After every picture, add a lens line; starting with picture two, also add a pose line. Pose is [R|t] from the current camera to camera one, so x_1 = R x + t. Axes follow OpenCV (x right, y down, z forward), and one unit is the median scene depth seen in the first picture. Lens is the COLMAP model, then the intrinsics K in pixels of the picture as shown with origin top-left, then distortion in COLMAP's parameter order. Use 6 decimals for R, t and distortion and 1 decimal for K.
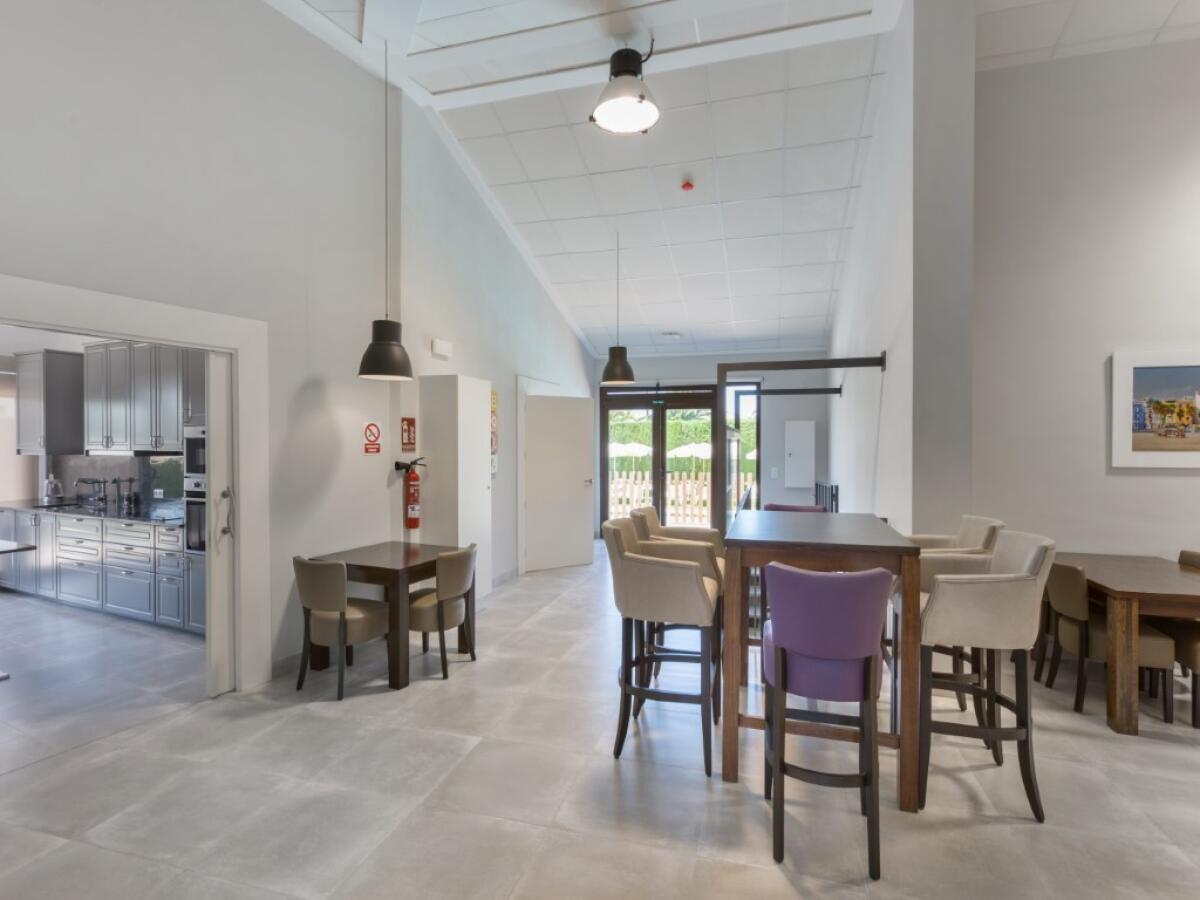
lens RADIAL K [[613.9, 0, 597.9], [0, 613.9, 444.8], [0, 0, 1]] dist [0.002416, 0.000445]
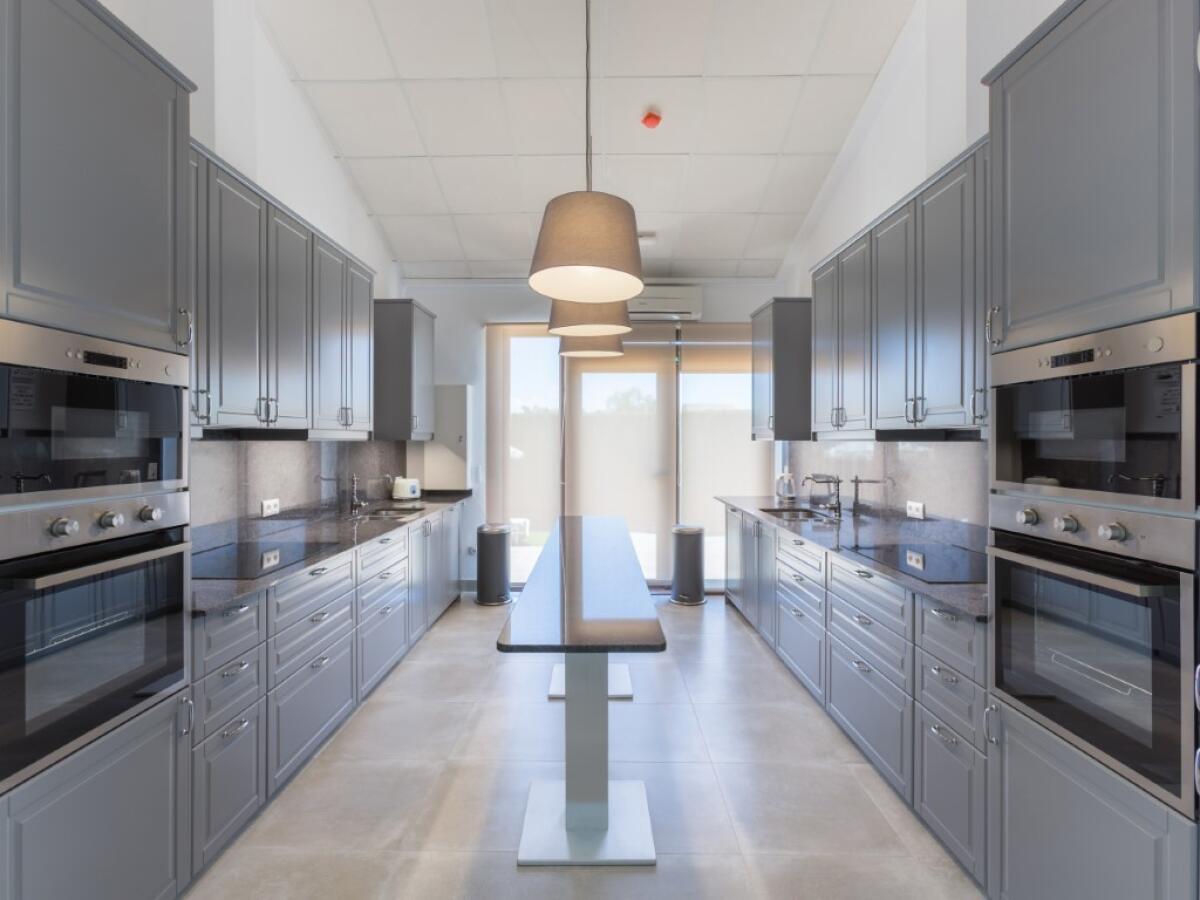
lens RADIAL K [[613.9, 0, 597.9], [0, 613.9, 444.8], [0, 0, 1]] dist [0.002416, 0.000445]
pose [[0.471888, 0.010195, -0.881600, -0.359900], [-0.006356, 0.999946, 0.008162, 0.017879], [0.881636, 0.001752, 0.471927, 0.483857]]
